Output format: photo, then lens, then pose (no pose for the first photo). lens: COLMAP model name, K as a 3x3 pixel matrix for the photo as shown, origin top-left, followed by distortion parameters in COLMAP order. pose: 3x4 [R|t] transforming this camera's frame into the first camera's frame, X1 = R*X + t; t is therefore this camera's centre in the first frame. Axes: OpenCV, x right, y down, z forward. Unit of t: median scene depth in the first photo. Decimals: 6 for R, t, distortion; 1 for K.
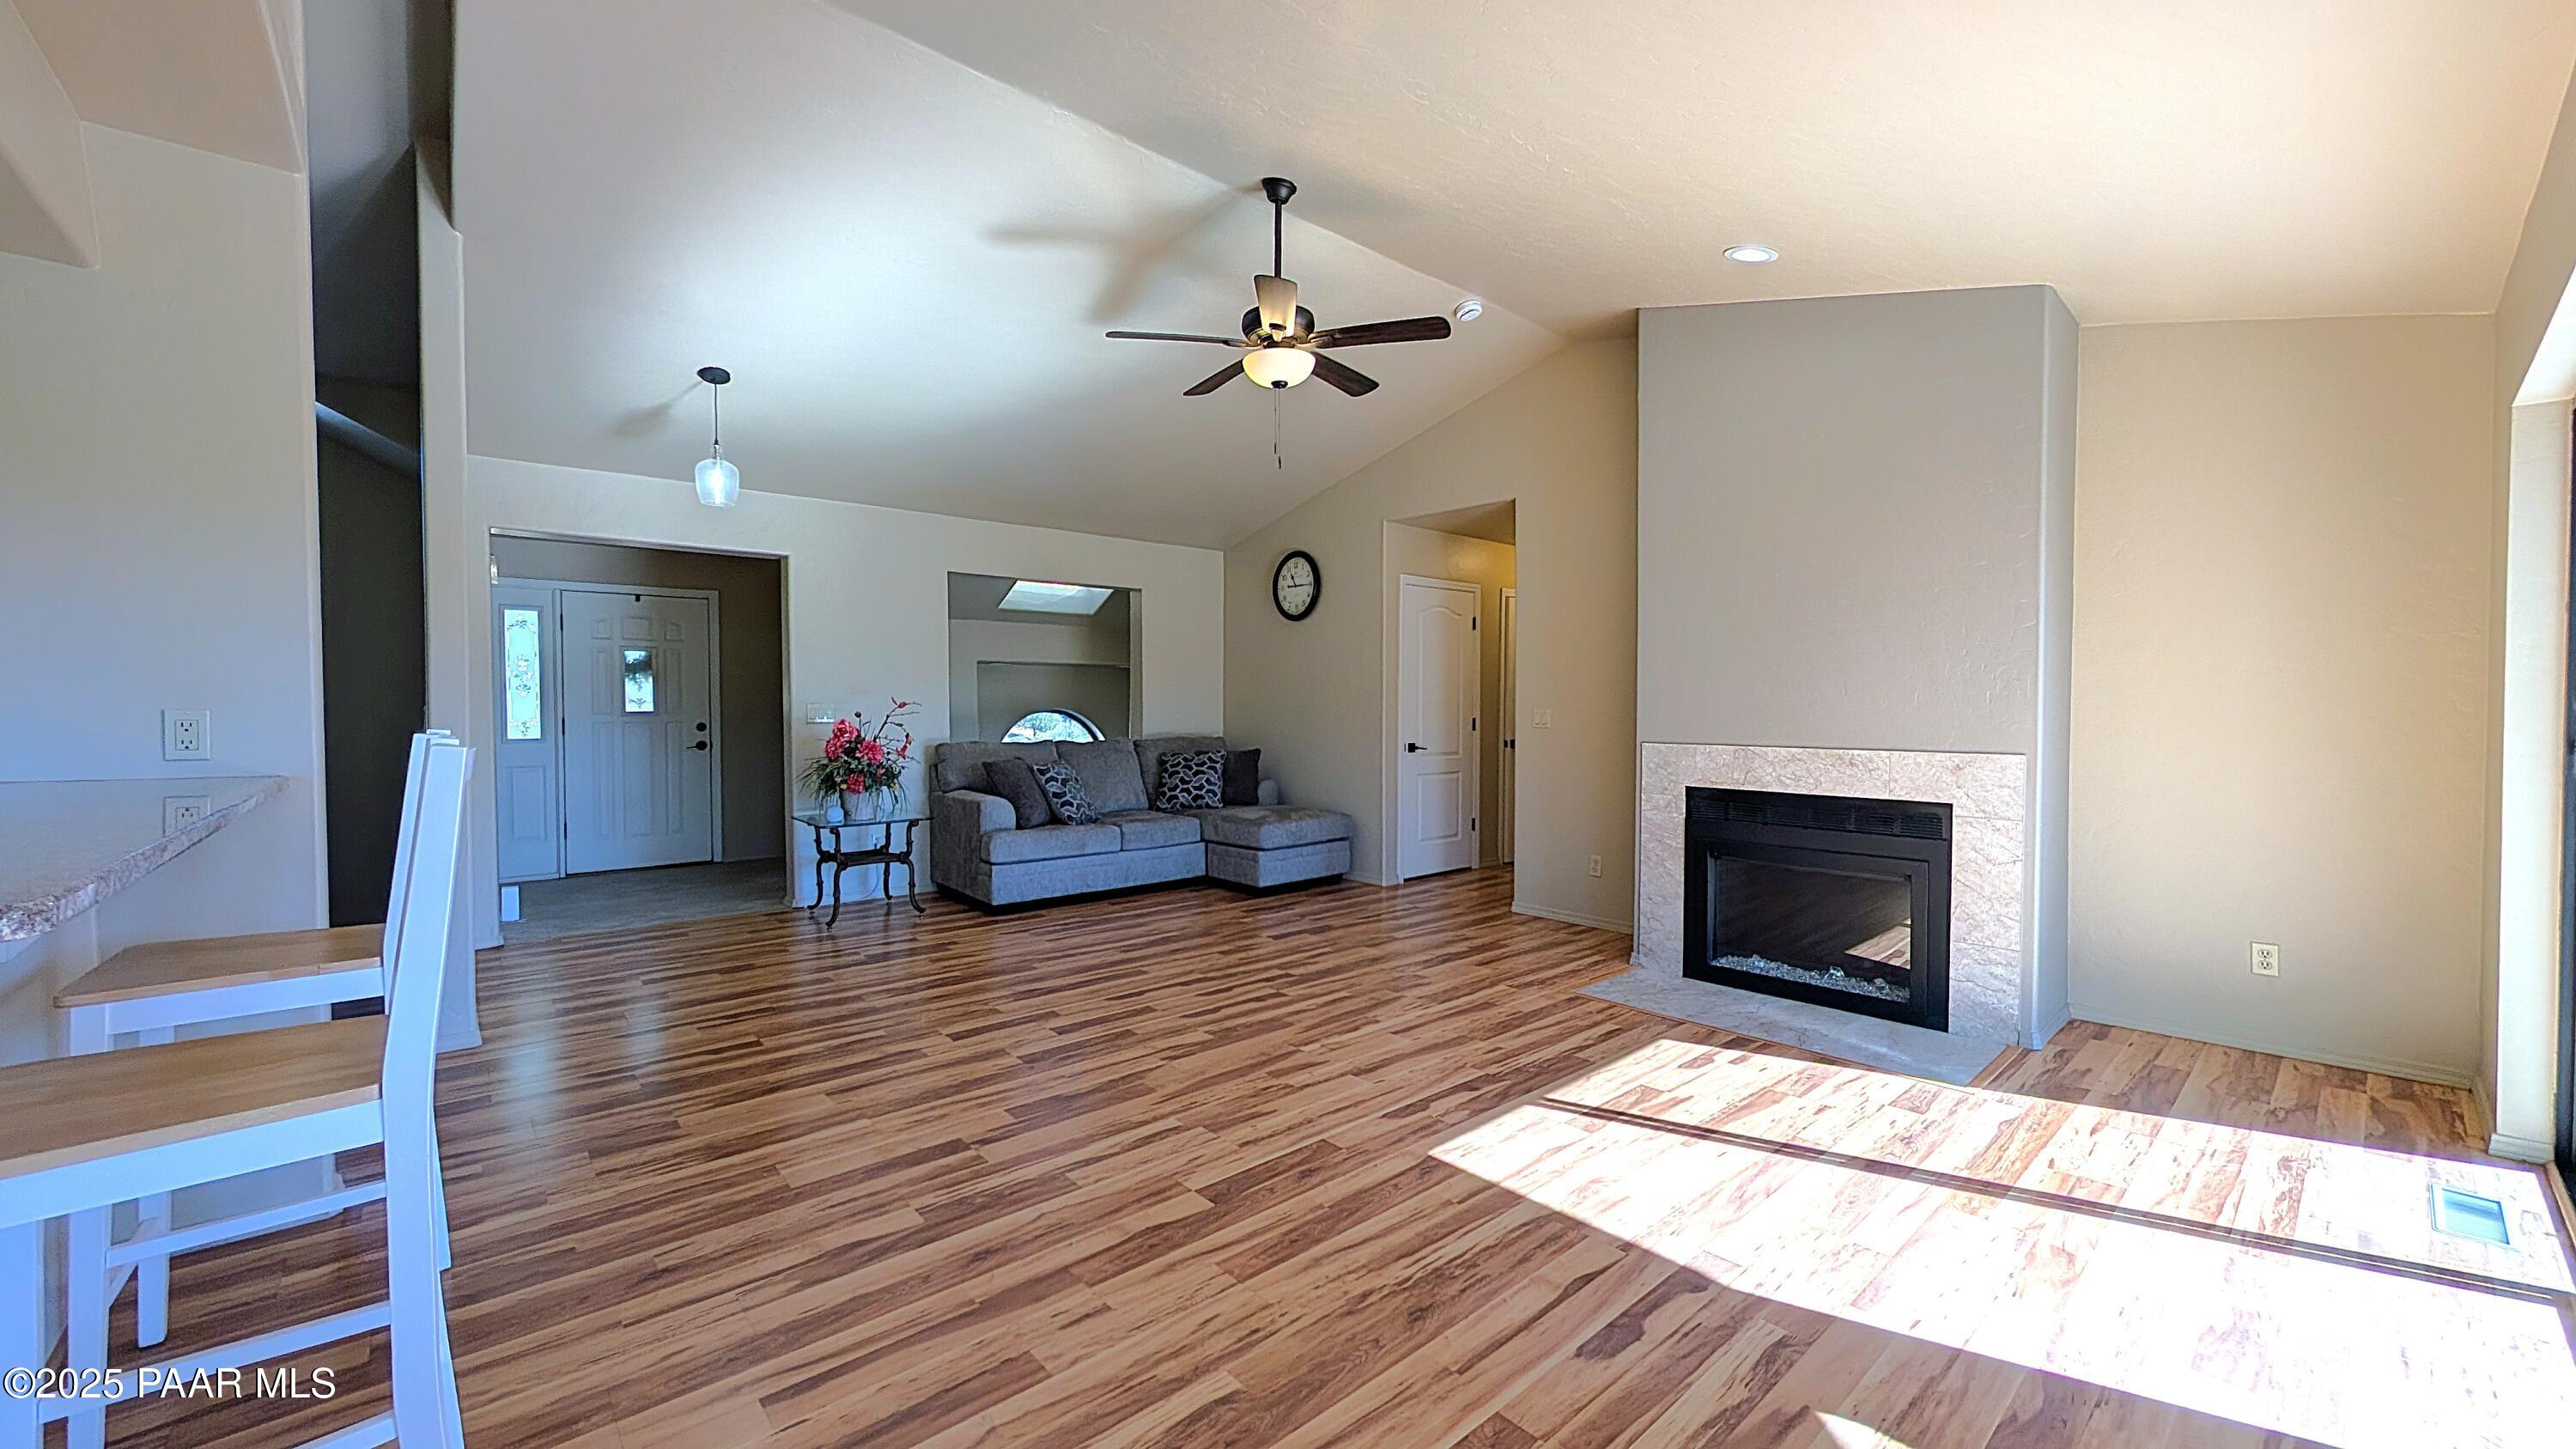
lens RADIAL K [[970.8, 0, 1285.2], [0, 970.8, 723.1], [0, 0, 1]] dist [0.000138, -0.000747]
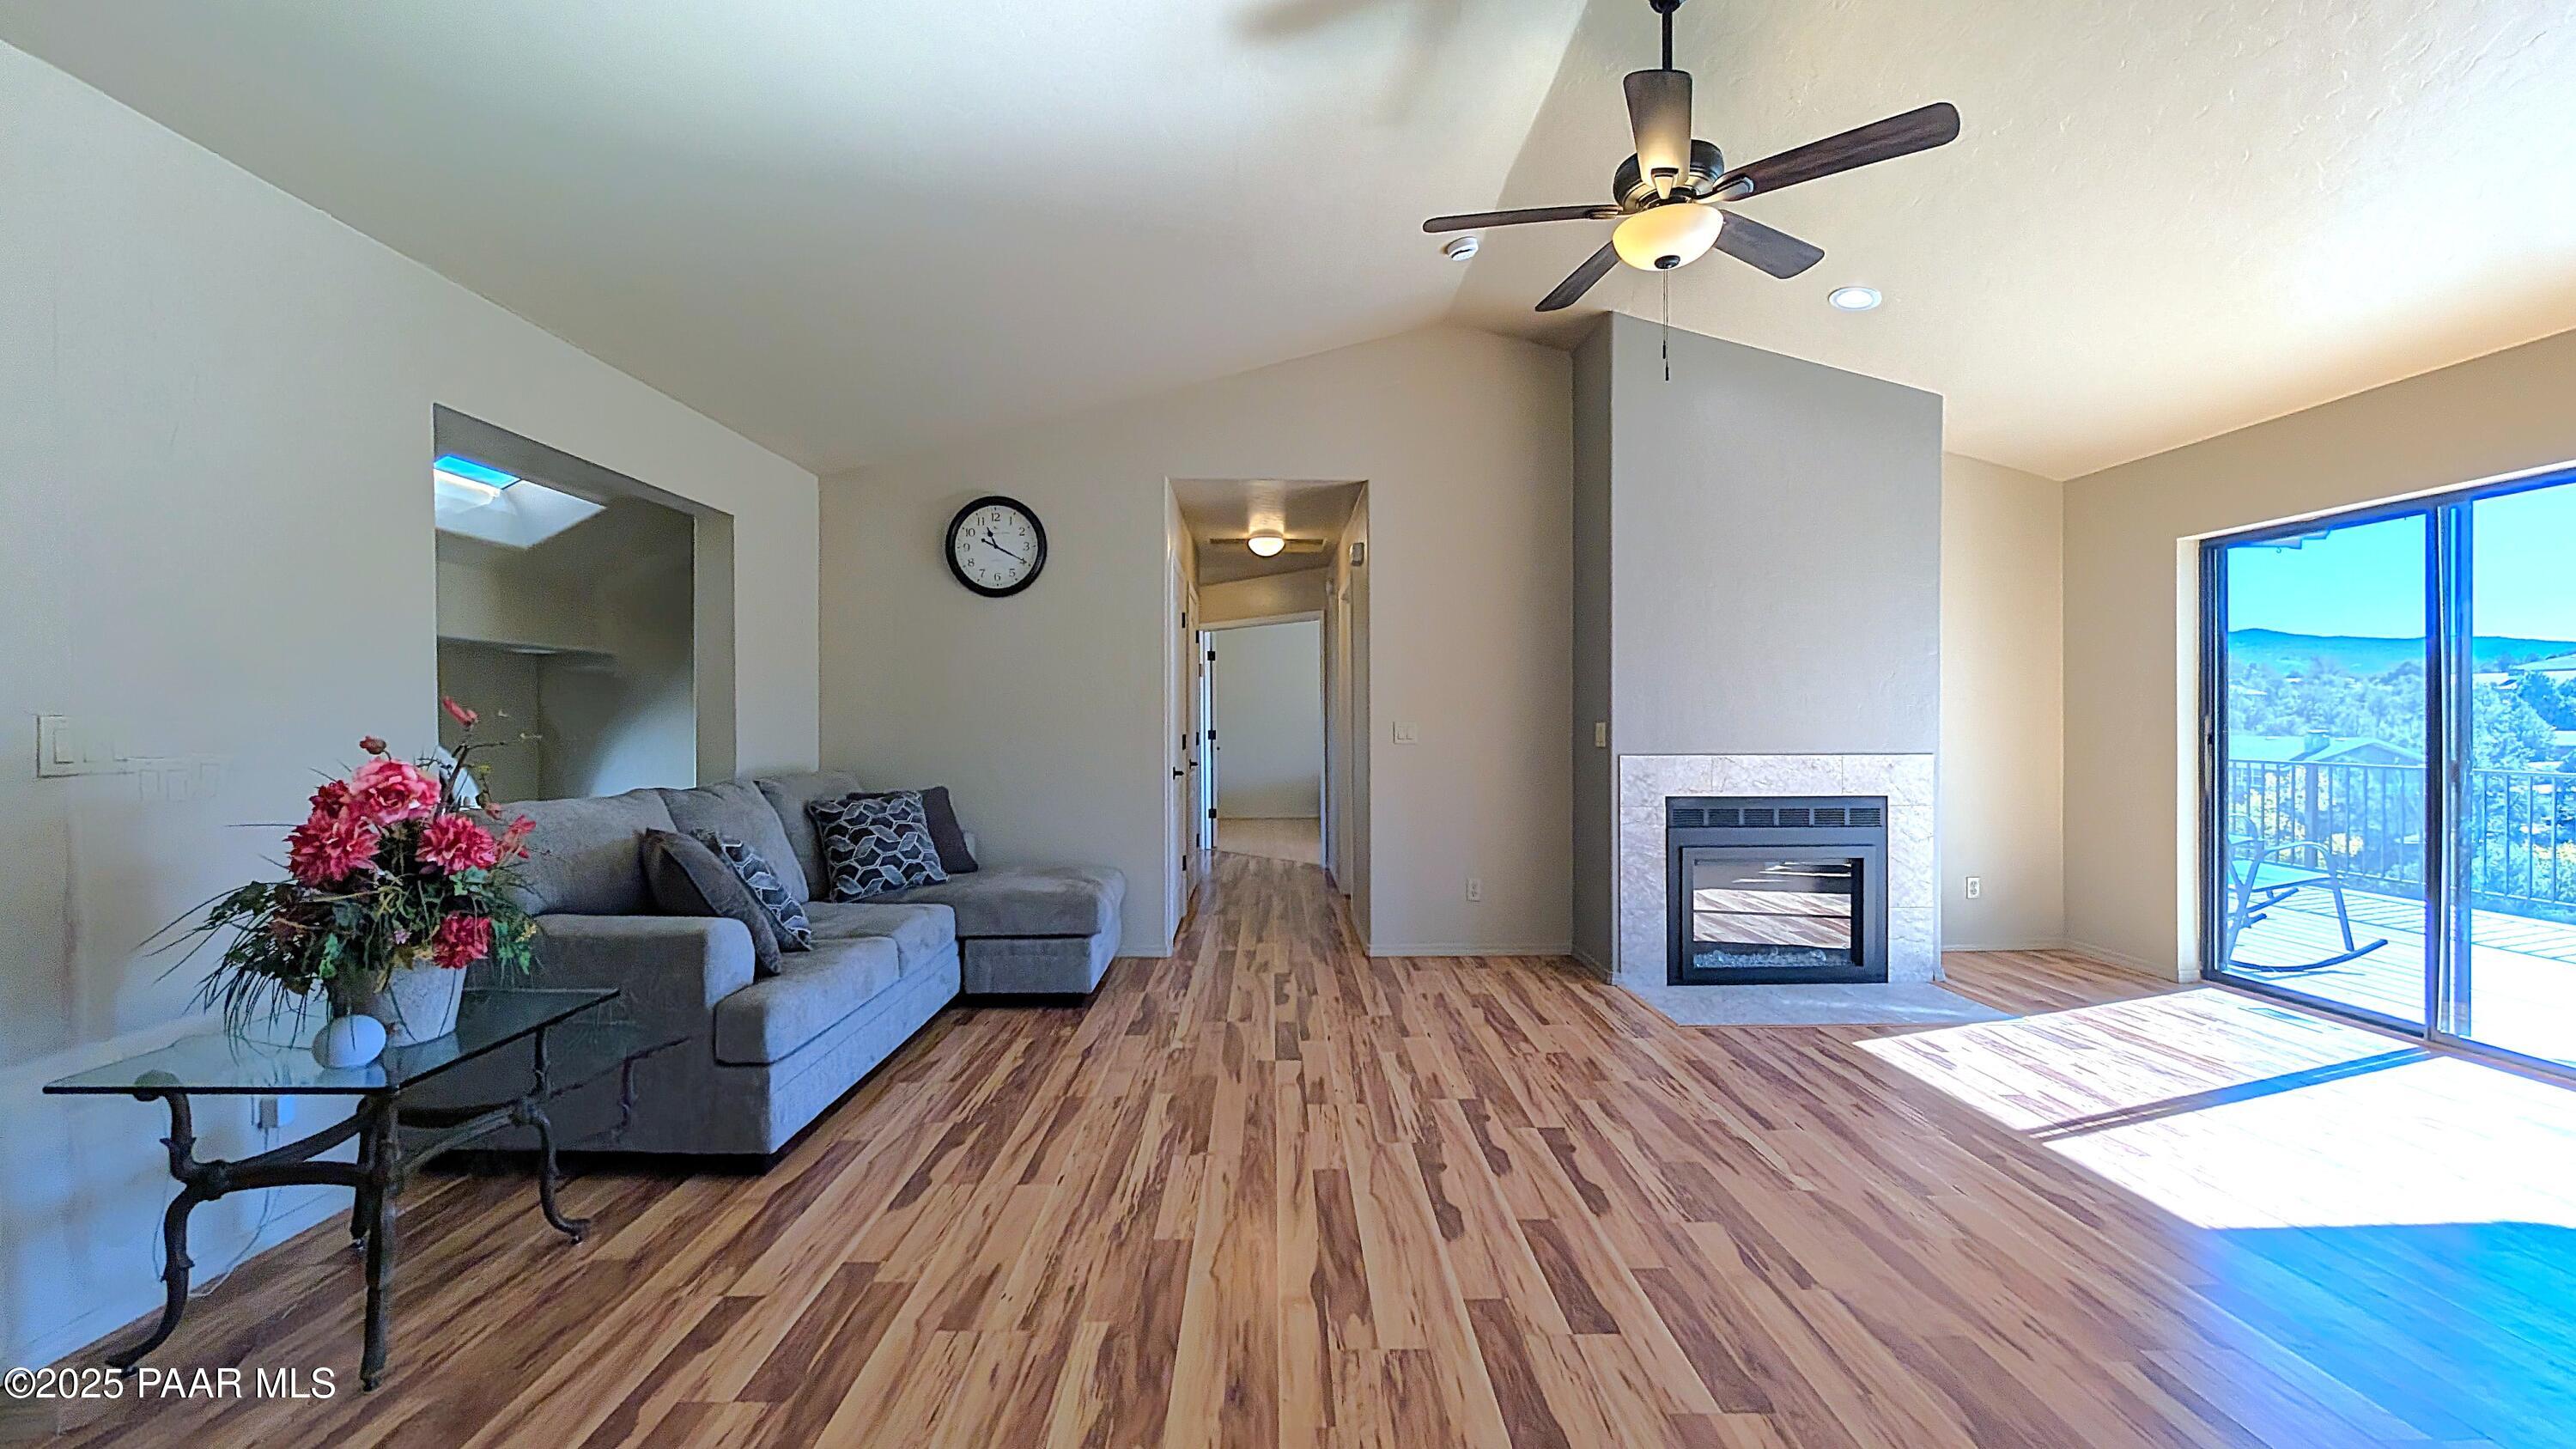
lens RADIAL K [[970.8, 0, 1289.1], [0, 970.8, 725.6], [0, 0, 1]] dist [0.000138, -0.000747]
pose [[0.647312, -0.007286, 0.762191, -0.730256], [0.017453, 0.999834, -0.005264, -0.012976], [-0.762026, 0.016710, 0.647331, 0.761440]]
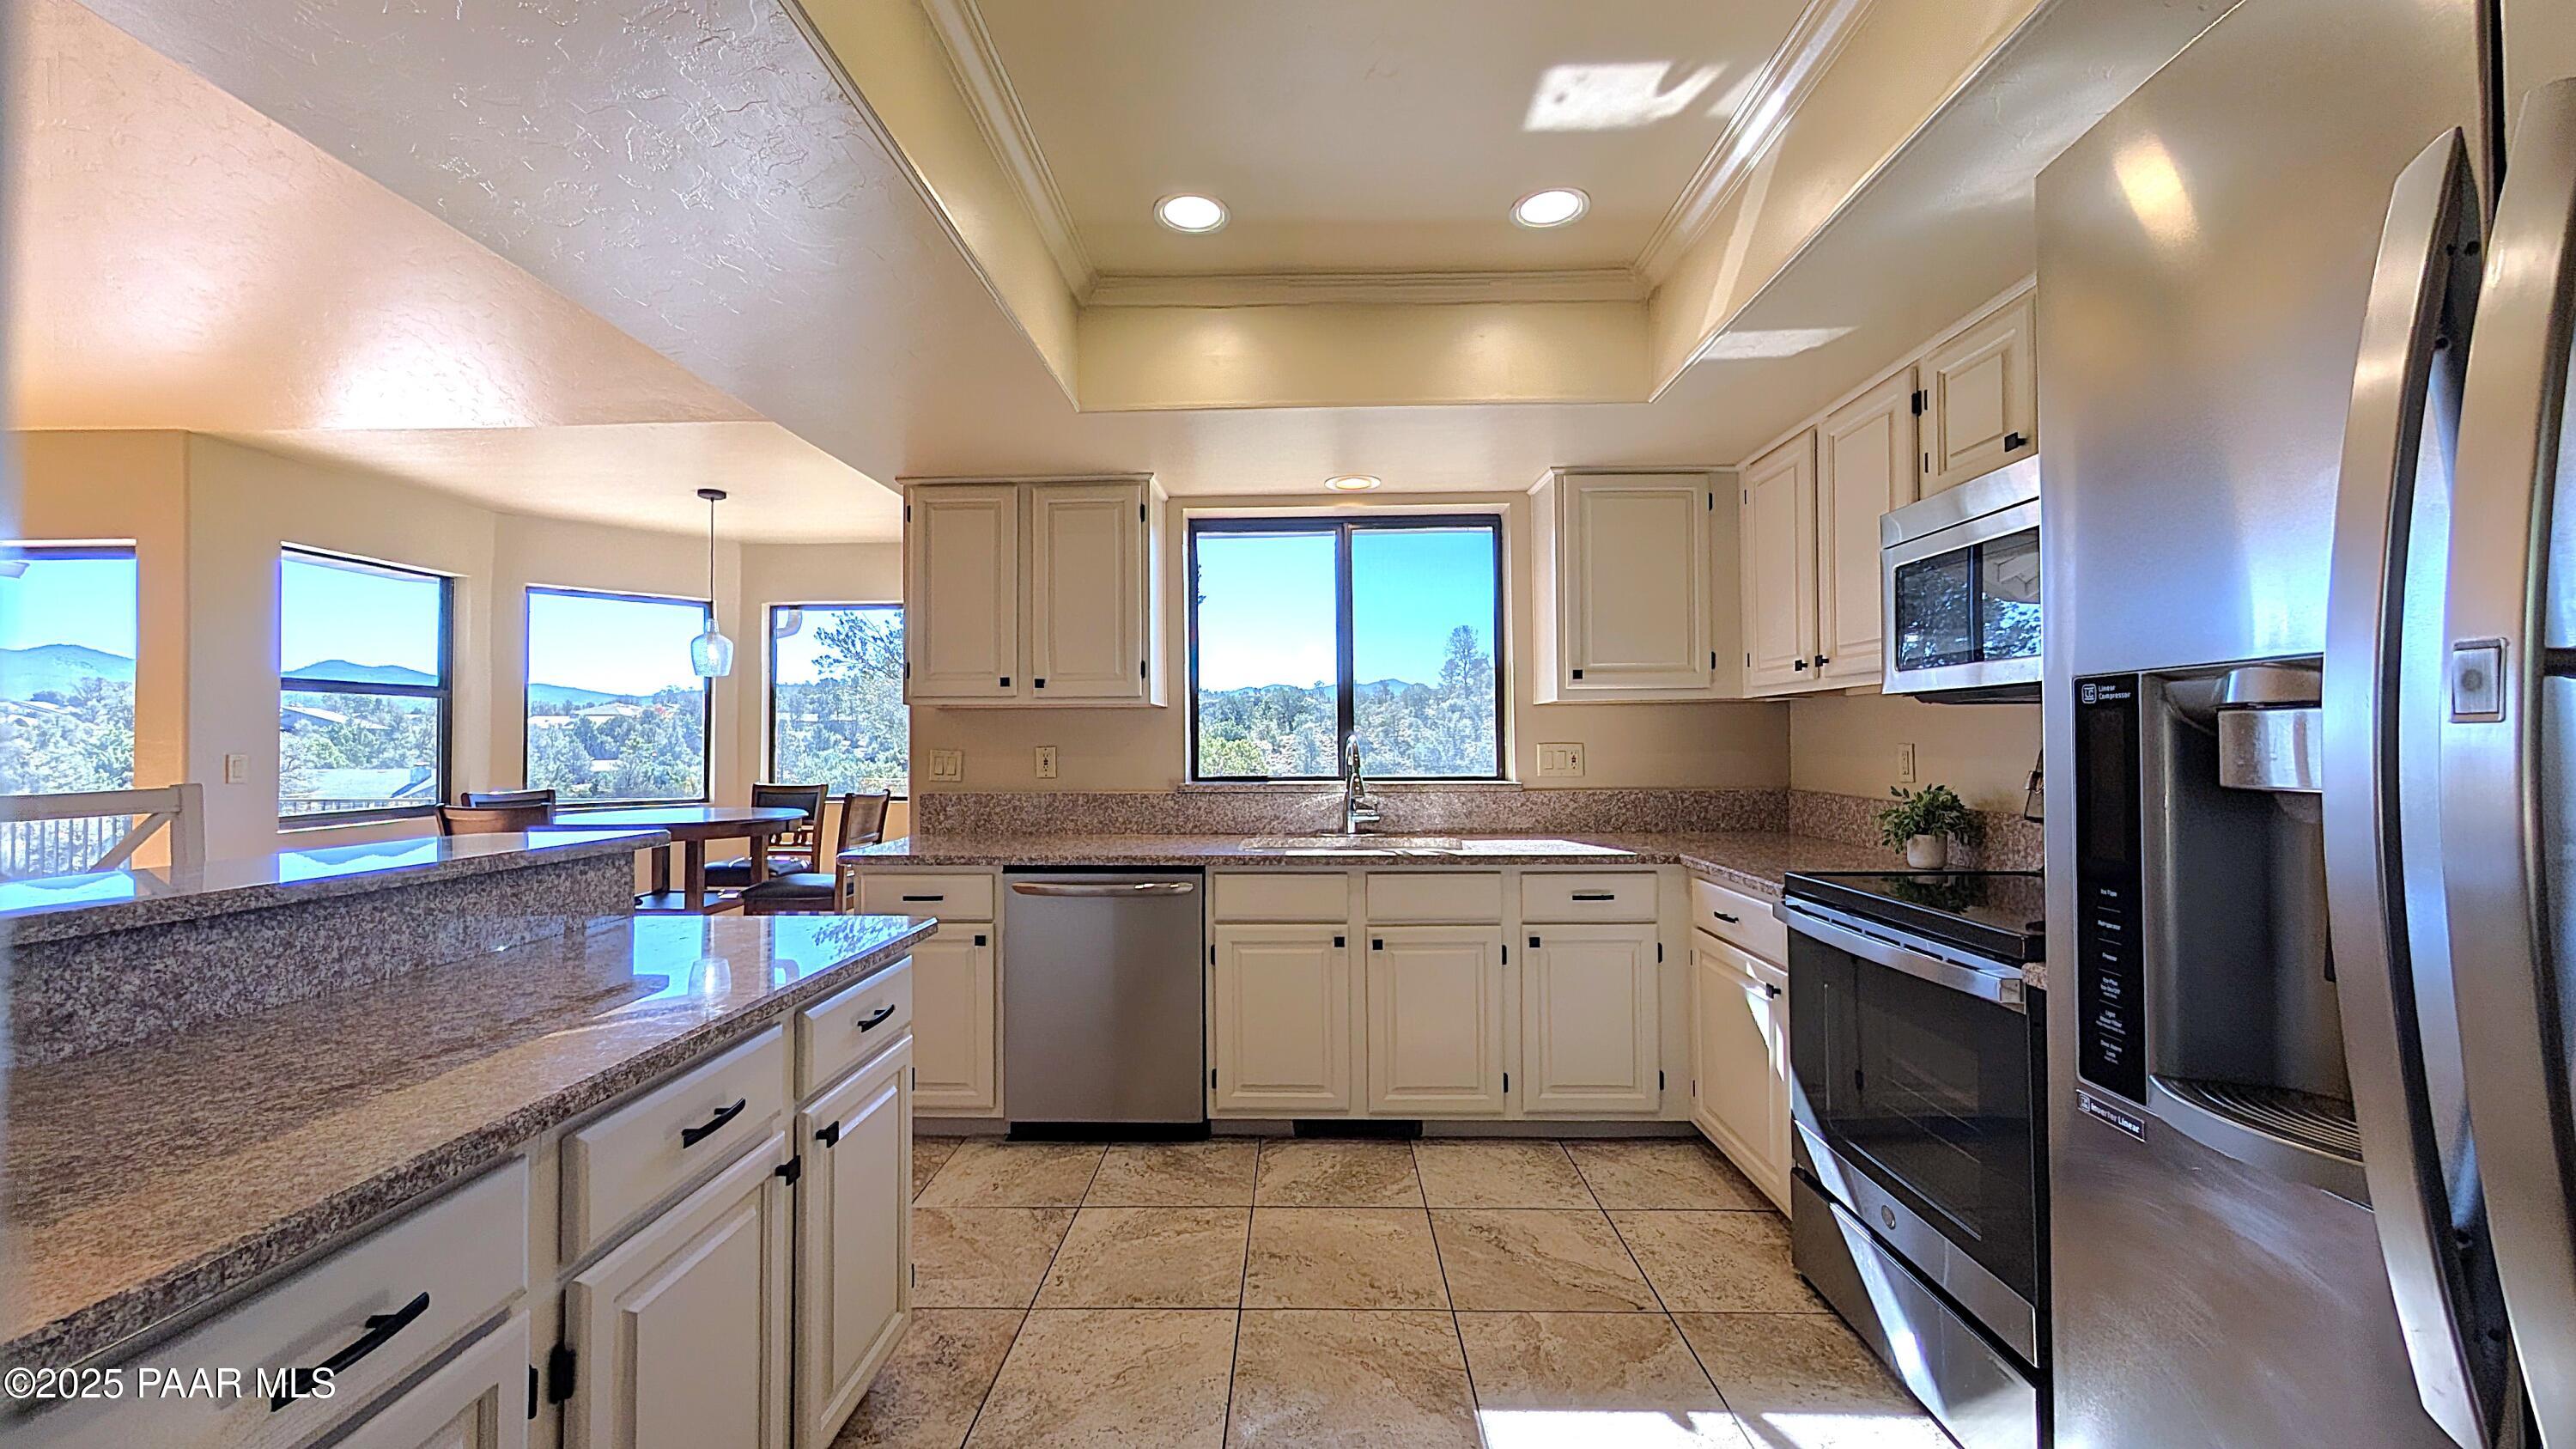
lens RADIAL K [[970.8, 0, 1287.2], [0, 970.8, 729.8], [0, 0, 1]] dist [0.000138, -0.000747]
pose [[-0.731934, 0.014129, 0.681229, -0.992863], [0.017234, 0.999849, -0.002221, -0.007867], [-0.681158, 0.010115, -0.732067, 0.300732]]
